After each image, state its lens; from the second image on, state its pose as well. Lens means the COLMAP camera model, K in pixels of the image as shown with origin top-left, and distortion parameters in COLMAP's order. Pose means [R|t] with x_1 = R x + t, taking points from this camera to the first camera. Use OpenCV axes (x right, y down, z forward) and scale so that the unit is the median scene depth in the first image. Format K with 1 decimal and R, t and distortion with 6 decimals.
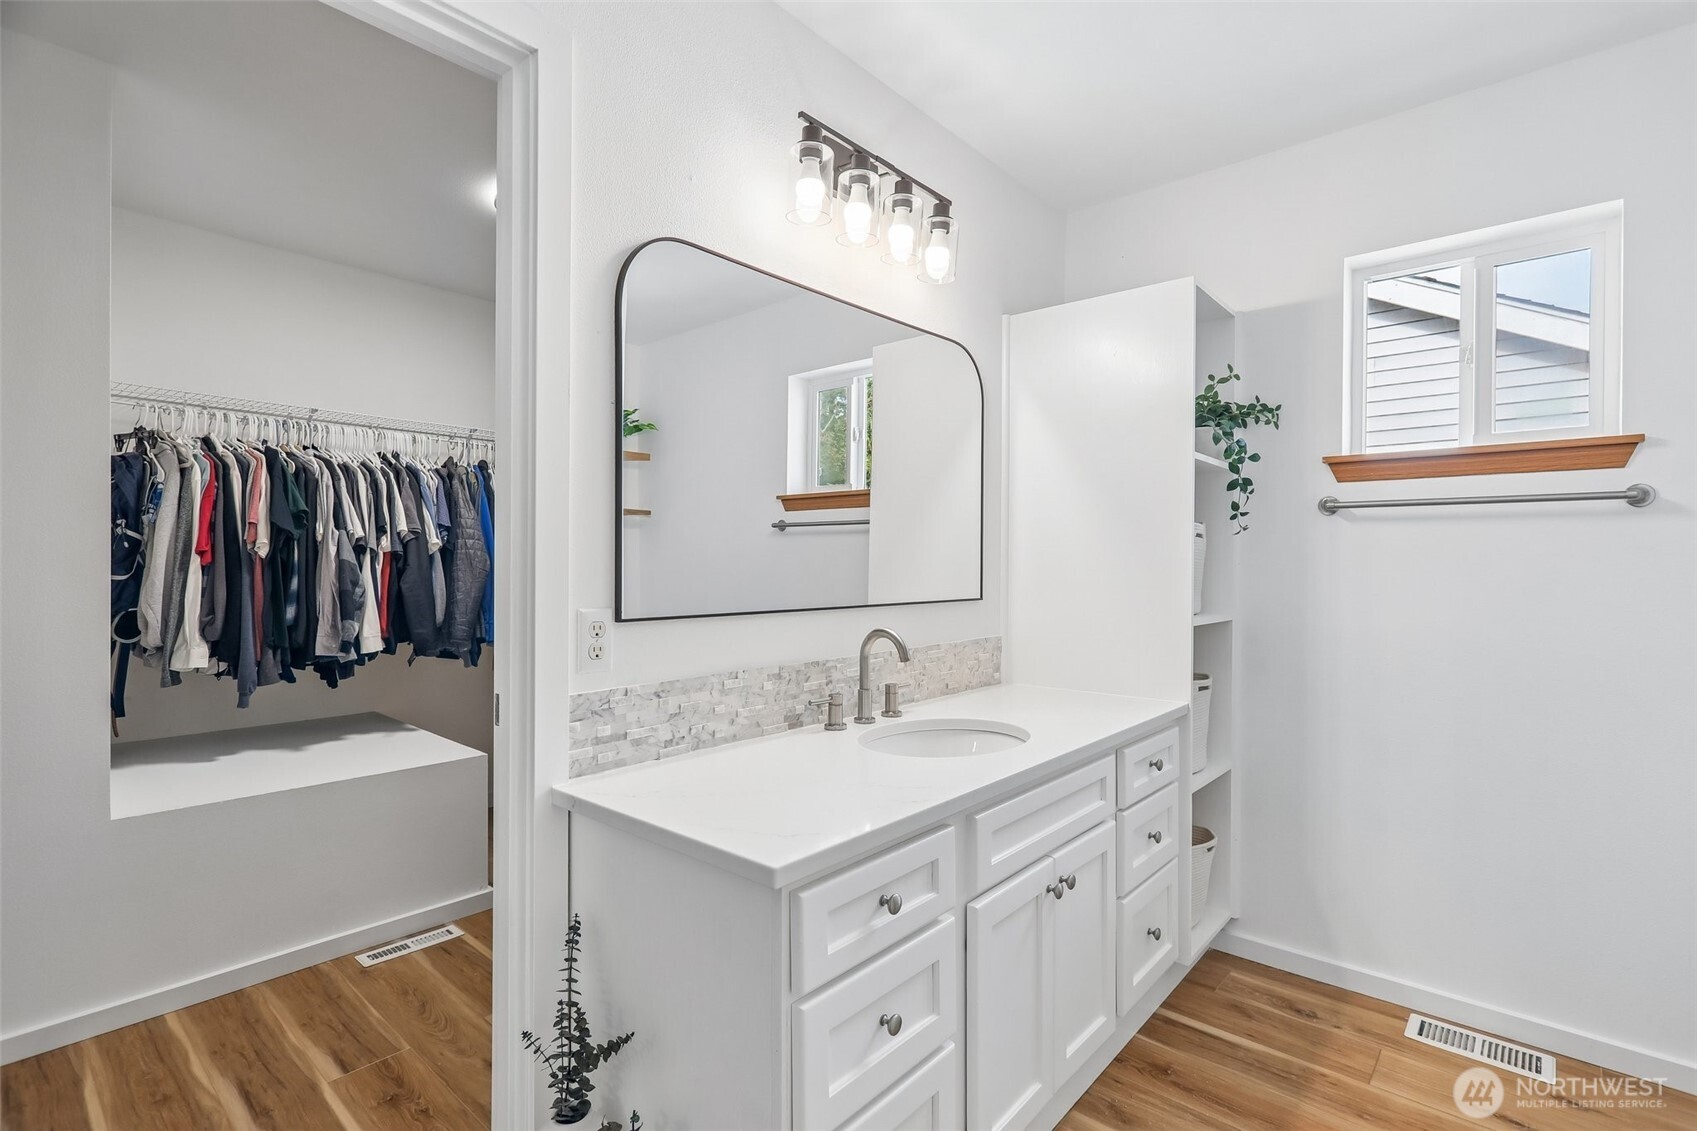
lens RADIAL K [[798.3, 0, 838.7], [0, 798.3, 563.9], [0, 0, 1]] dist [-0.004273, 0.004421]
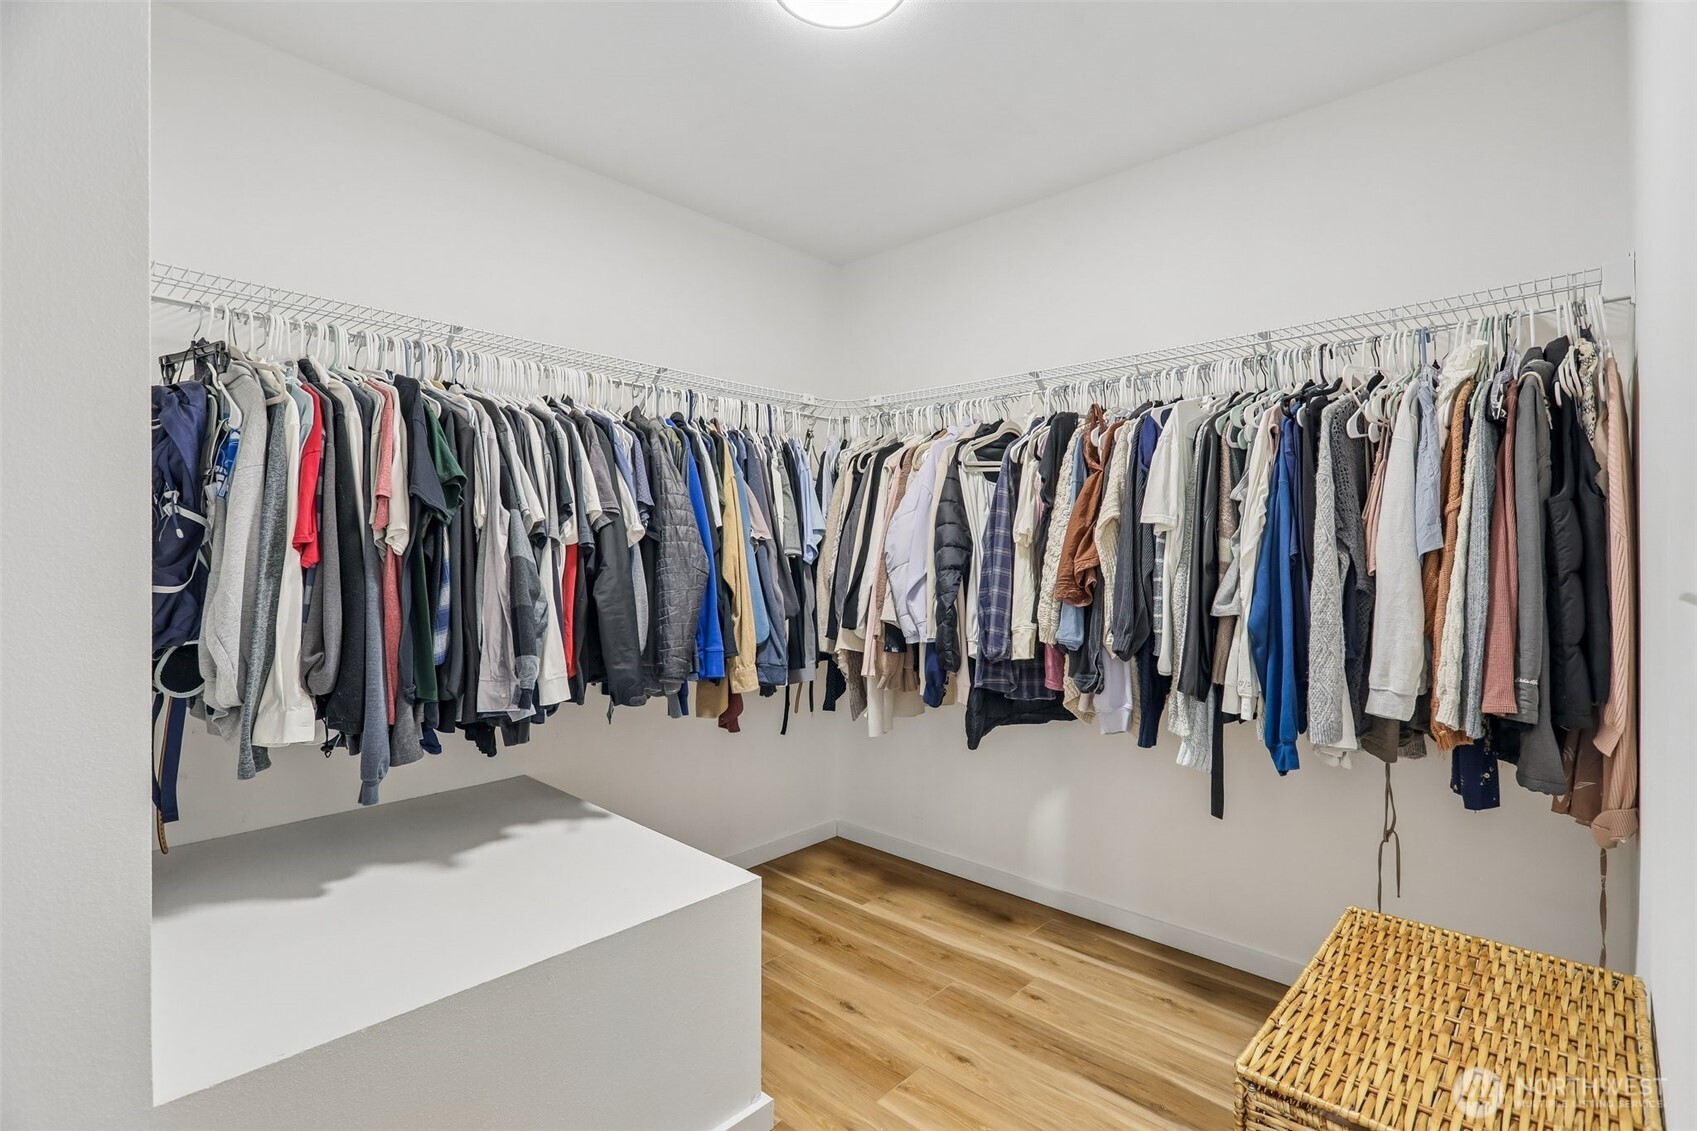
lens RADIAL K [[798.3, 0, 845.1], [0, 798.3, 556.1], [0, 0, 1]] dist [-0.004273, 0.004421]
pose [[0.999586, -0.005405, -0.028265, -0.362934], [0.005313, 0.999980, -0.003329, -0.002667], [0.028282, 0.003177, 0.999595, 0.400757]]
